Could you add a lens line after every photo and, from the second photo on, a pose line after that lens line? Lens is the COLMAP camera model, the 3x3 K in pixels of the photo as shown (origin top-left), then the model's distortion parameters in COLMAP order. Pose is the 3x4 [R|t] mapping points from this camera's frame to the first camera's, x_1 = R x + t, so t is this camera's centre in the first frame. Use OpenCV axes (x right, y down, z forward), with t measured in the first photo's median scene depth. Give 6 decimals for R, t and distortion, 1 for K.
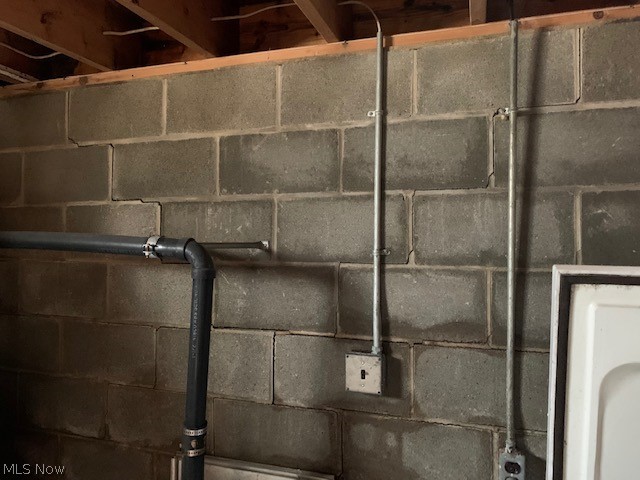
lens RADIAL K [[486.1, 0, 321.8], [0, 486.1, 239.8], [0, 0, 1]] dist [0.008720, 0.005196]
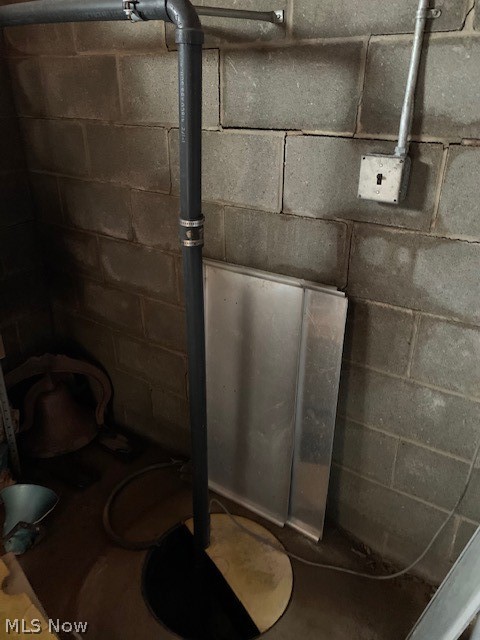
lens RADIAL K [[486.1, 0, 238.2], [0, 486.1, 319.8], [0, 0, 1]] dist [0.008720, 0.005196]
pose [[0.957654, 0.118917, -0.262217, 0.092966], [0.006136, 0.902086, 0.431514, 0.117154], [0.287856, -0.414850, 0.863156, 0.074939]]
